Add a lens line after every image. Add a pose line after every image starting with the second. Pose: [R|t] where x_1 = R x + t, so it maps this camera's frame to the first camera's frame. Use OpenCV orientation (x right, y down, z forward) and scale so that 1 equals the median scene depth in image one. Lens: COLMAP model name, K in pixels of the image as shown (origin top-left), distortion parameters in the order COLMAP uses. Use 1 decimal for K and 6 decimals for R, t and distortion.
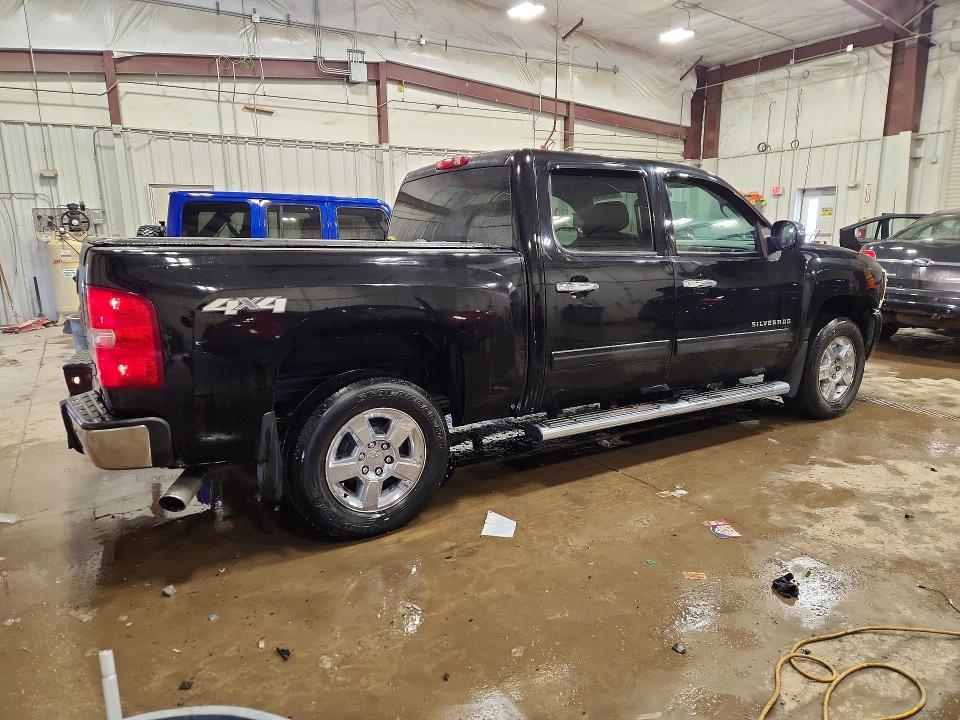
lens RADIAL K [[638.7, 0, 477.1], [0, 638.7, 361.9], [0, 0, 1]] dist [0.028570, -0.010071]
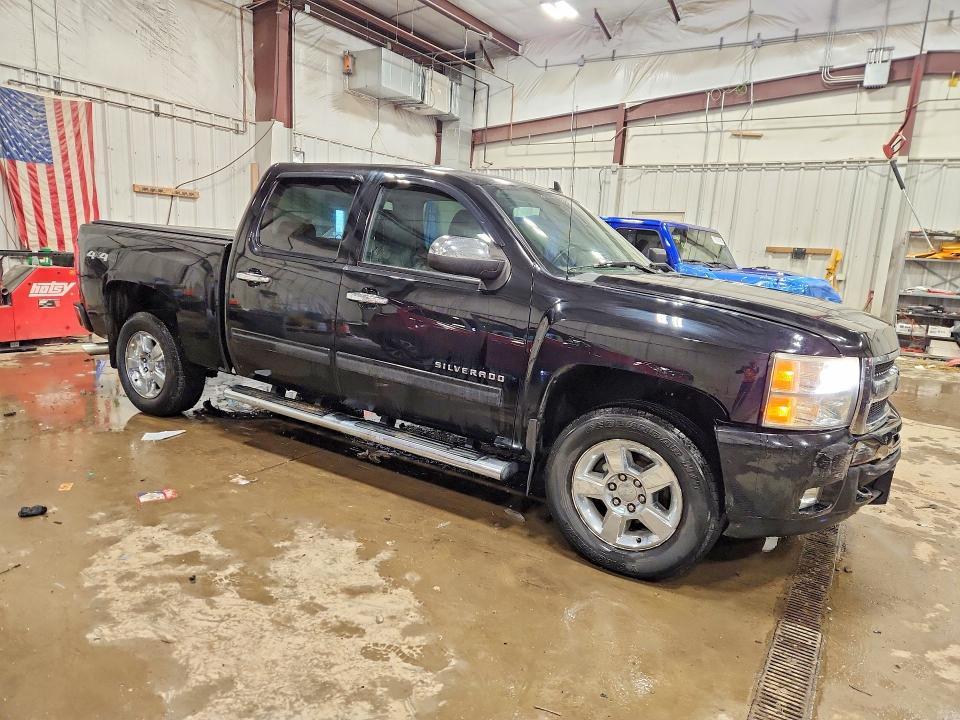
lens RADIAL K [[638.7, 0, 475.3], [0, 638.7, 360.8], [0, 0, 1]] dist [0.028570, -0.010071]
pose [[0.441676, 0.195635, -0.875585, 0.455181], [-0.241912, 0.965758, 0.093754, -0.058933], [0.863945, 0.170406, 0.473878, 0.267516]]
